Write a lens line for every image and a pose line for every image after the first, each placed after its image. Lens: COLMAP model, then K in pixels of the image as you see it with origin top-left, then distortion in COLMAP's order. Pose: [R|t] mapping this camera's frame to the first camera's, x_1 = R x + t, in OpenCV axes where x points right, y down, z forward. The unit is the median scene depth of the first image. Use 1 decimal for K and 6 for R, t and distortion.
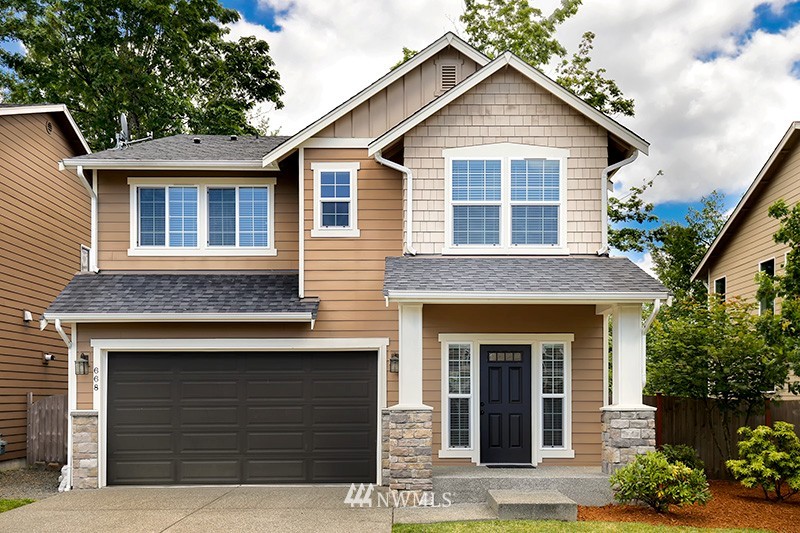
lens RADIAL K [[775.6, 0, 400.0], [0, 775.6, 266.5], [0, 0, 1]] dist [0.014226, 0.014425]
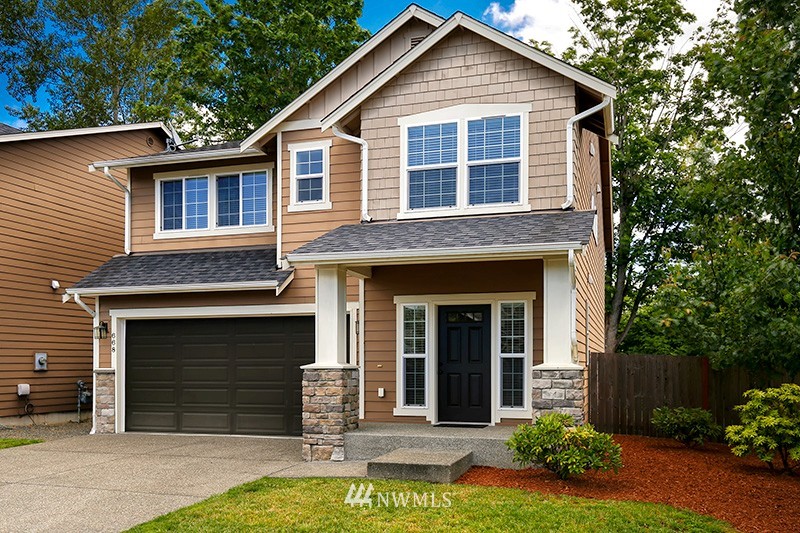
lens RADIAL K [[666.7, 0, 400.0], [0, 666.7, 266.5], [0, 0, 1]] dist [0.003458, -0.000589]
pose [[0.946953, -0.046505, -0.317990, 0.331763], [0.054039, 0.998427, 0.014910, 0.033223], [0.316797, -0.031303, 0.947977, 0.155959]]
